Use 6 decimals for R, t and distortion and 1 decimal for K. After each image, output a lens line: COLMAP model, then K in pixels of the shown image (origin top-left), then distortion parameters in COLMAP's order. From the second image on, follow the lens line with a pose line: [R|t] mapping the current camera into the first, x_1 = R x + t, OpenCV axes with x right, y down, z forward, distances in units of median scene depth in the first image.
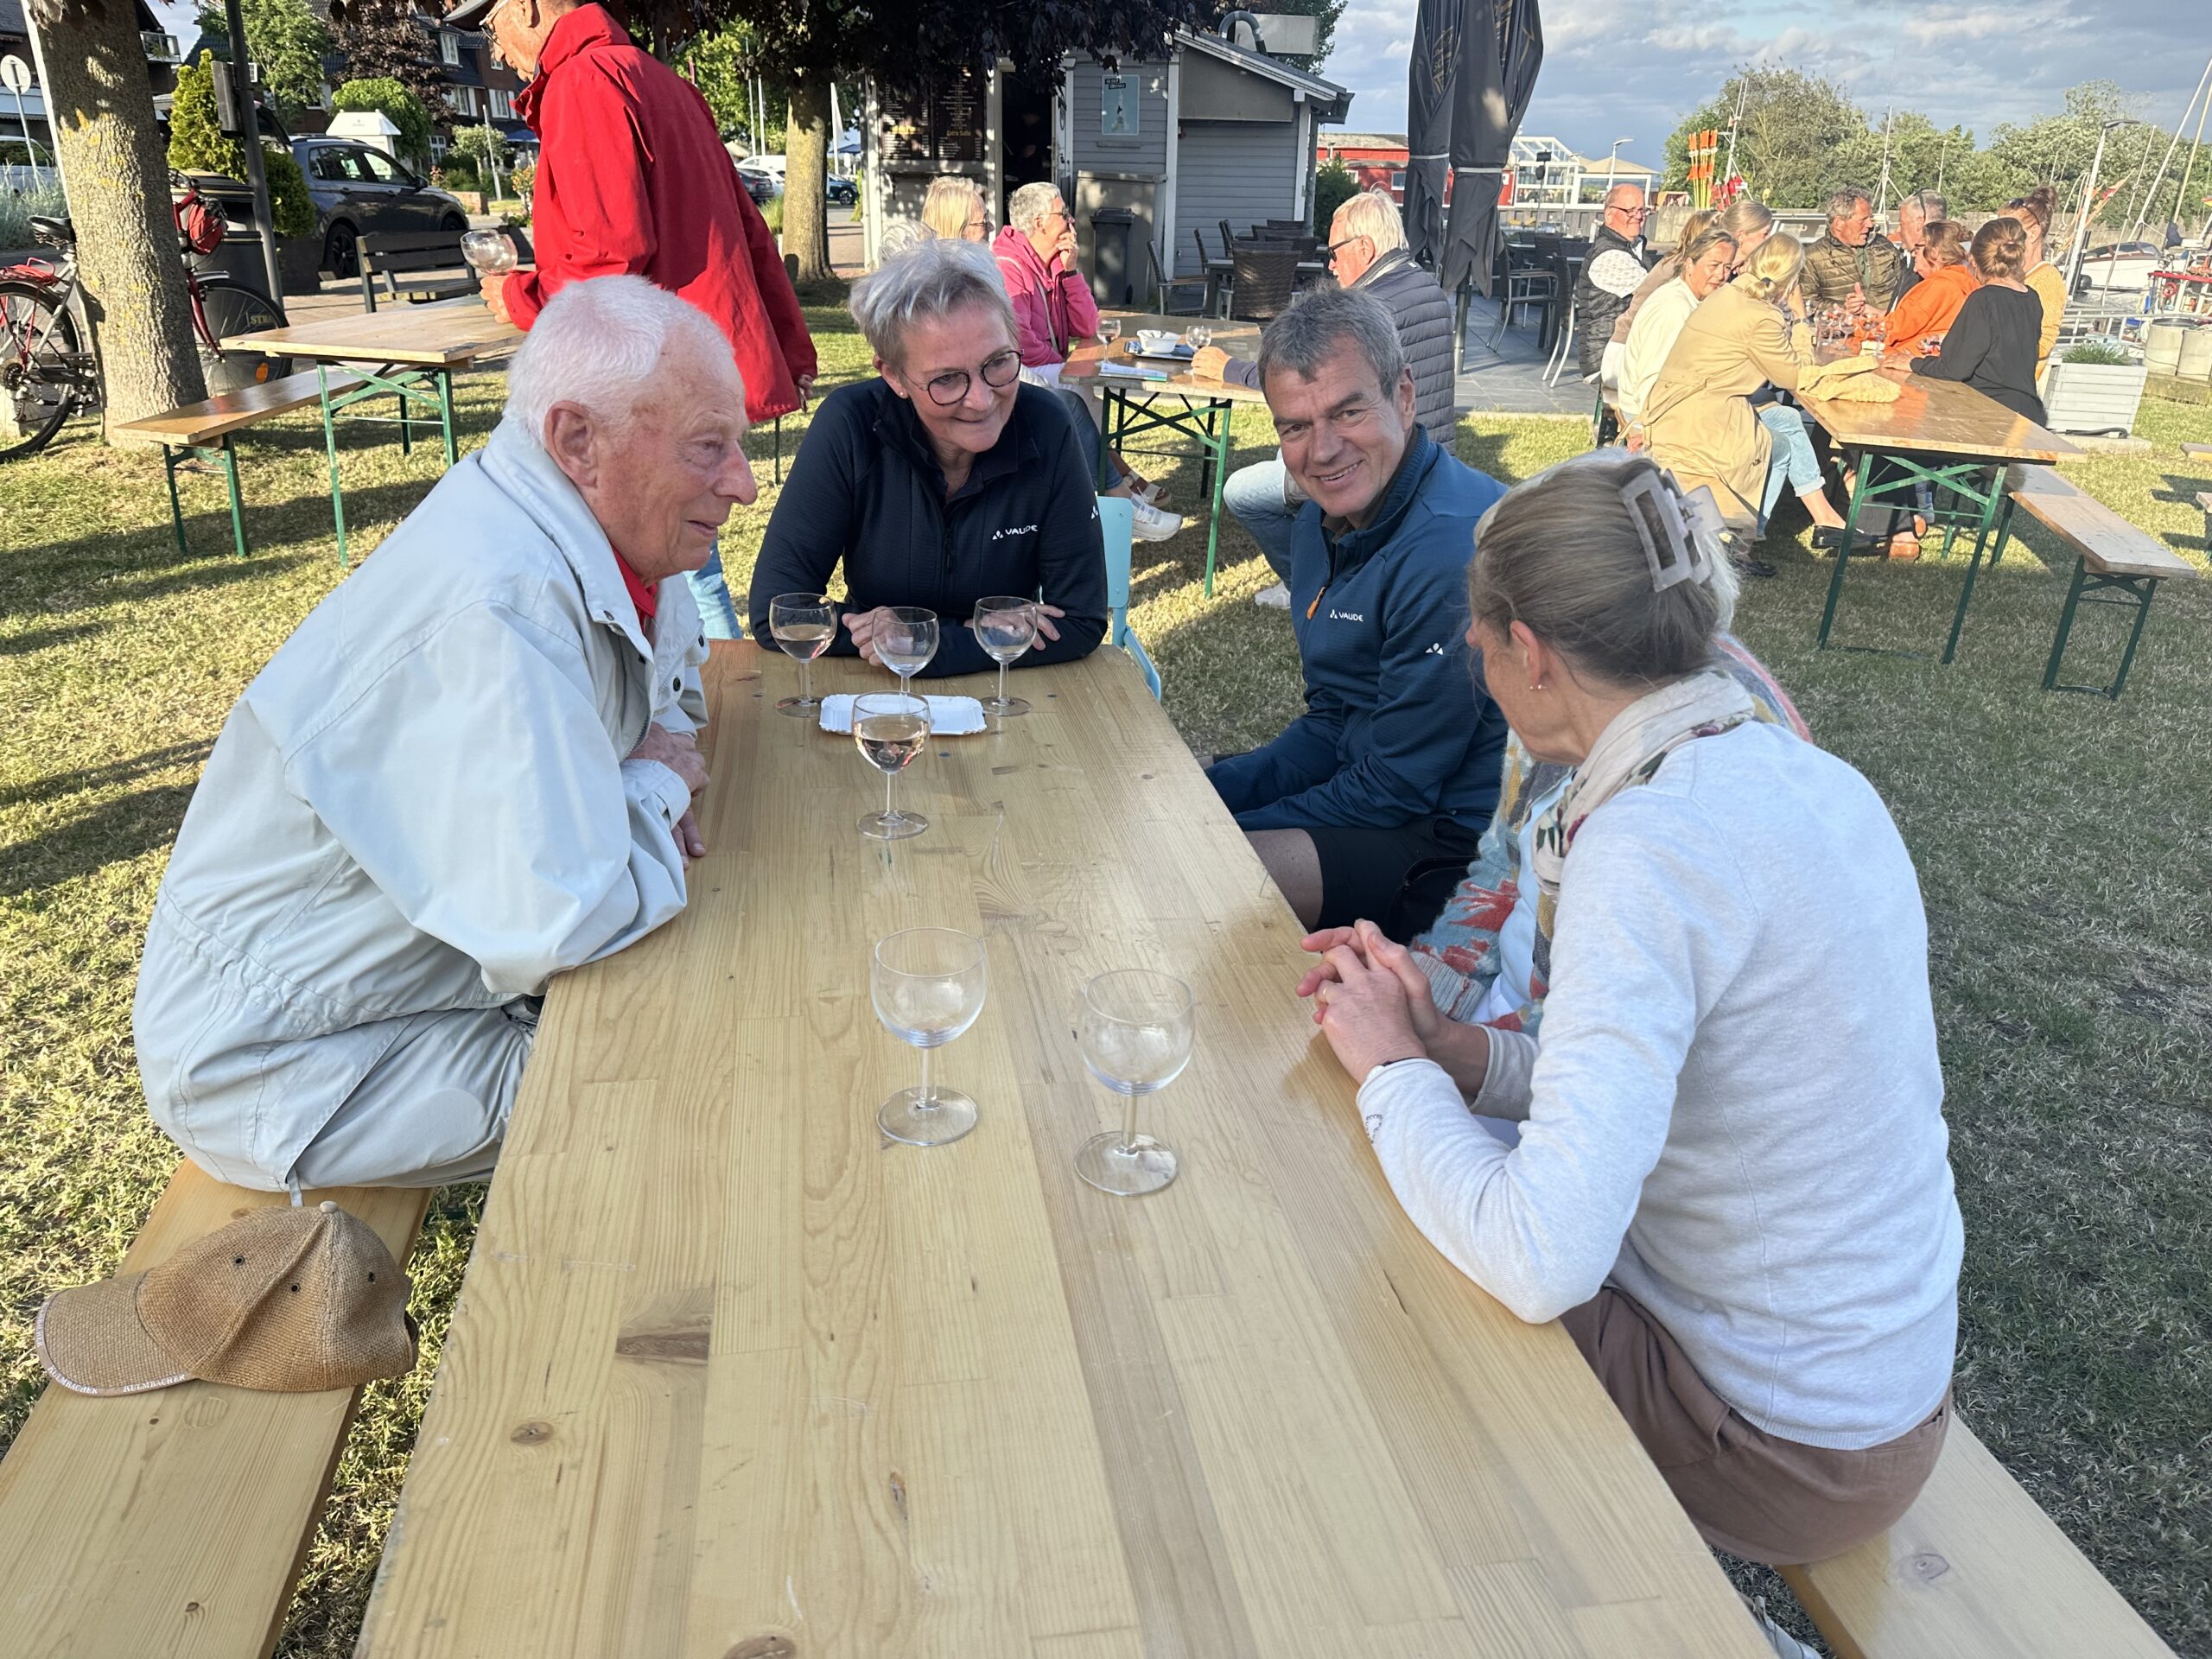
lens RADIAL K [[1631.2, 0, 1106.0], [0, 1631.2, 829.5], [0, 0, 1]] dist [0.011138, 0.000018]
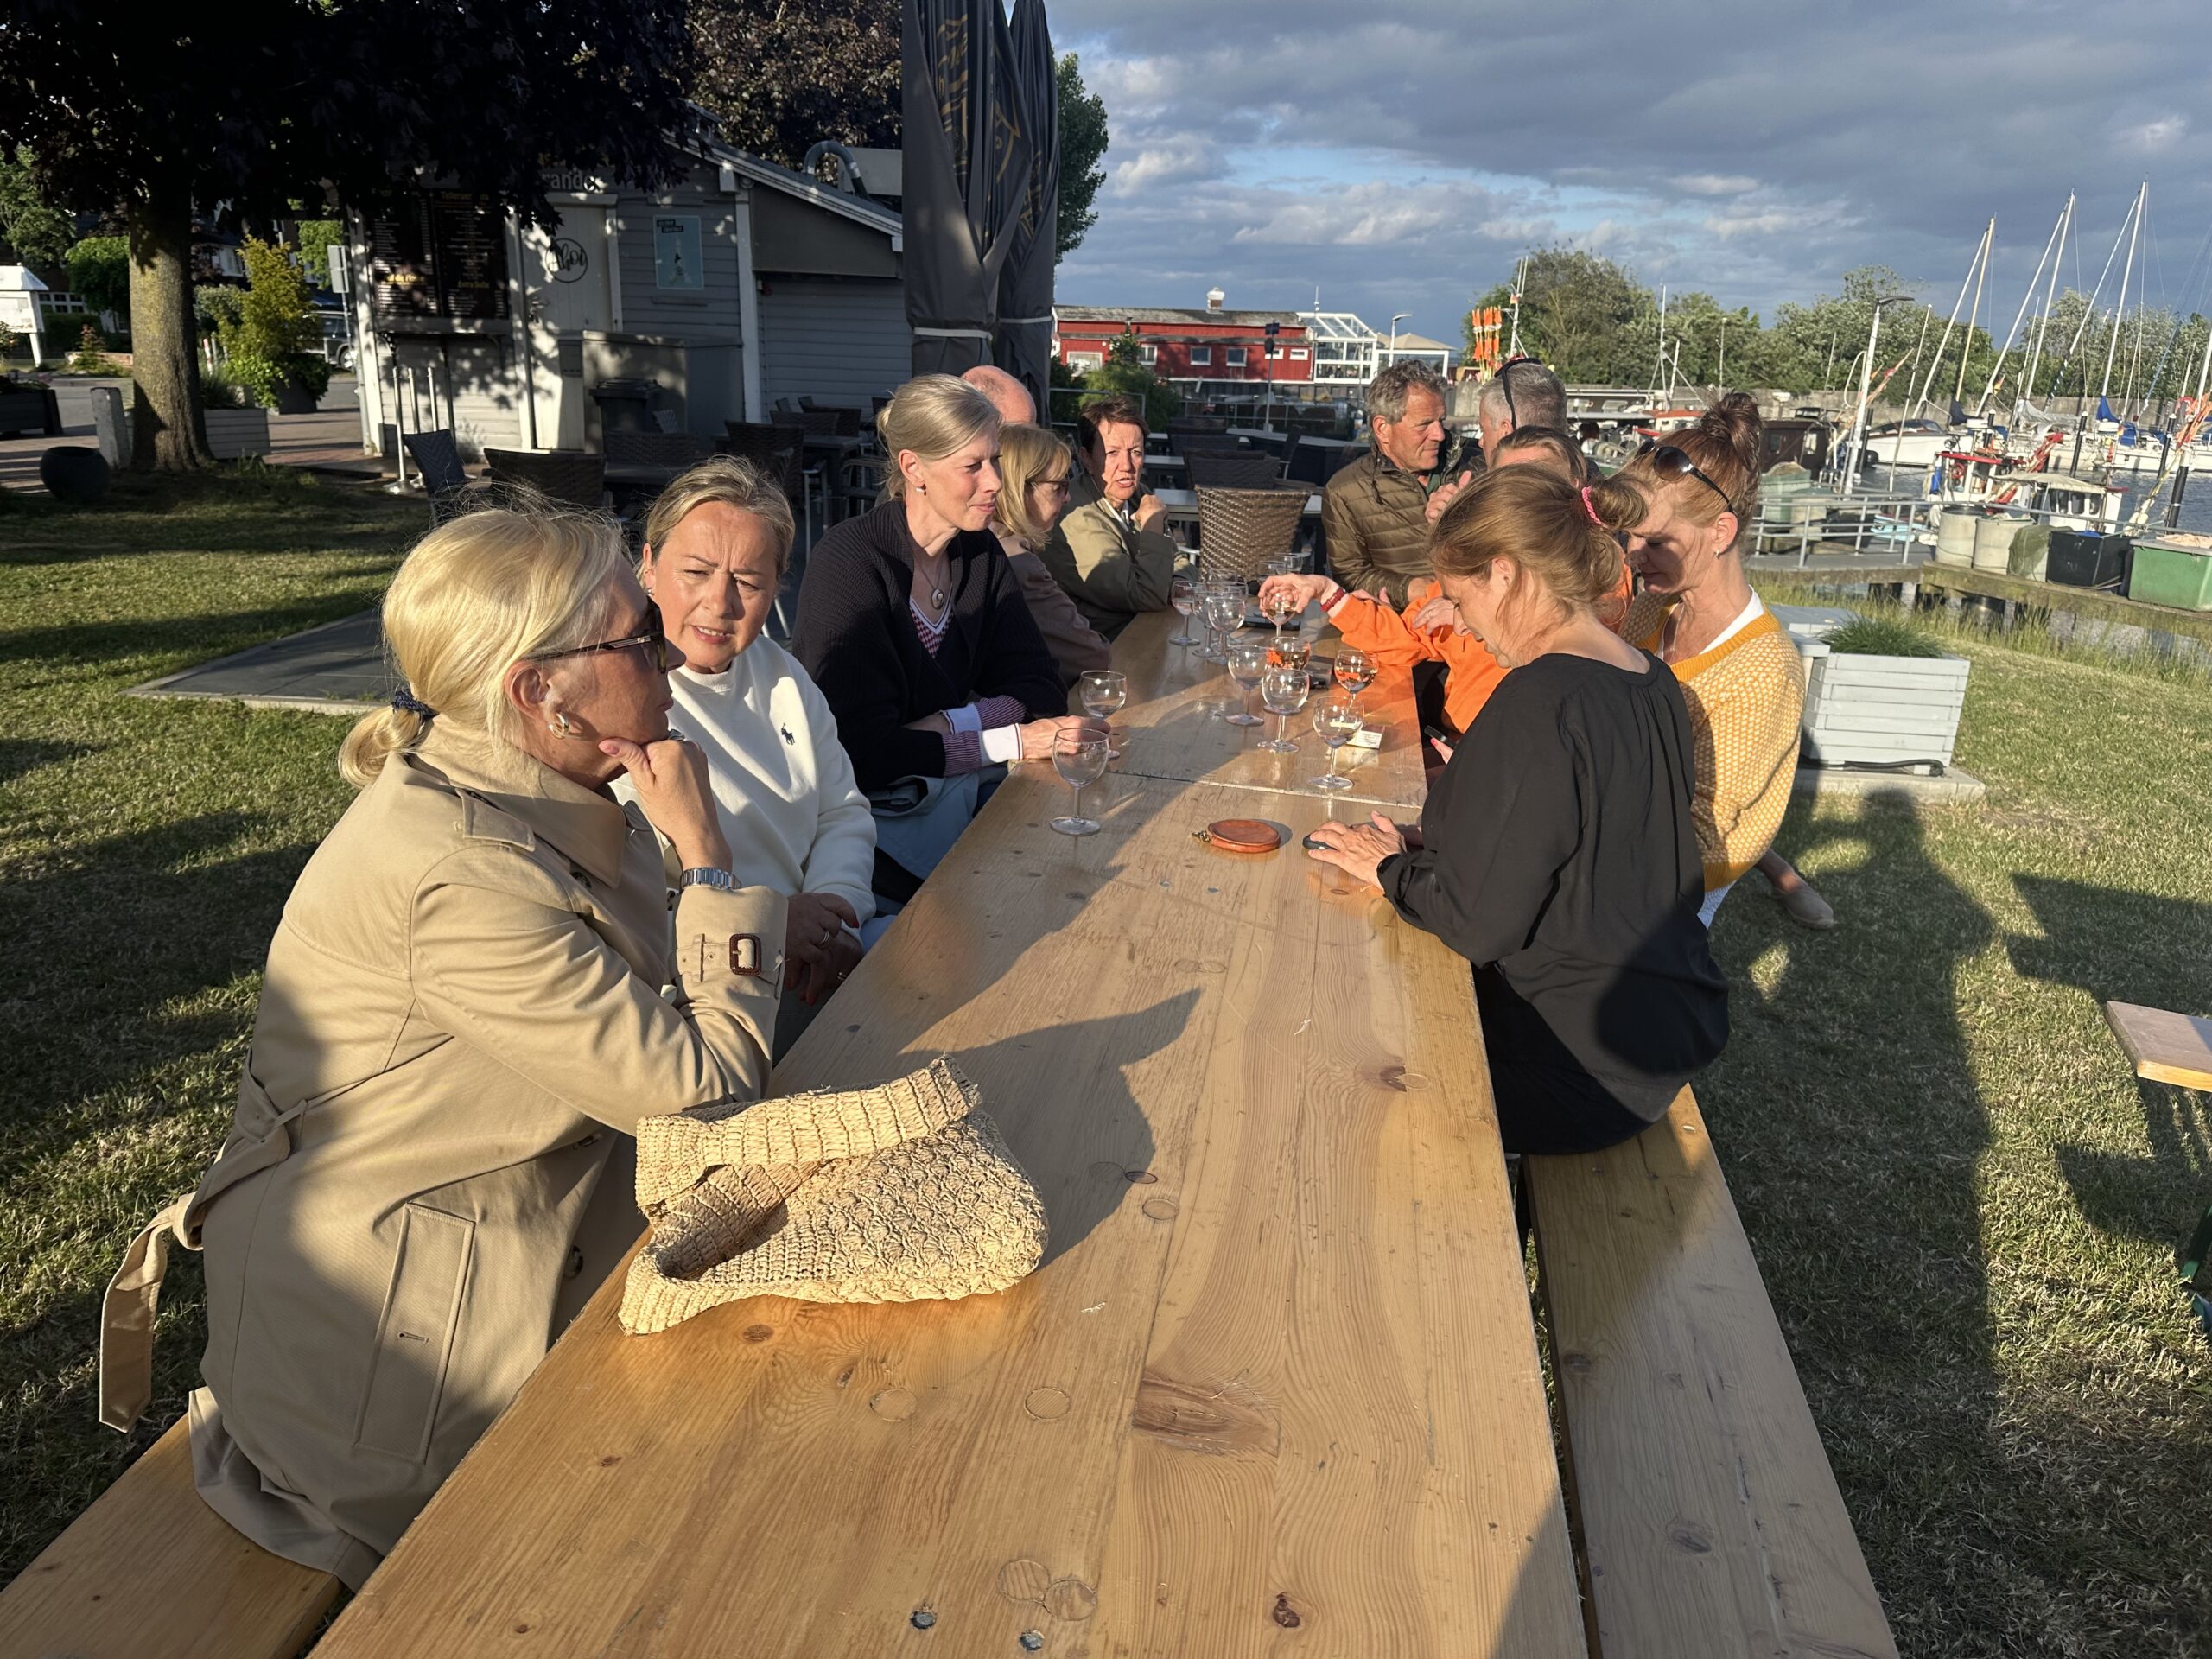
lens RADIAL K [[1519.6, 0, 1106.0], [0, 1519.6, 829.5], [0, 0, 1]] dist [0.077279, -0.077007]
pose [[0.997807, -0.011892, 0.065108, 0.095601], [0.016864, 0.996937, -0.076363, -0.061211], [-0.064001, 0.077294, 0.994952, 0.156666]]
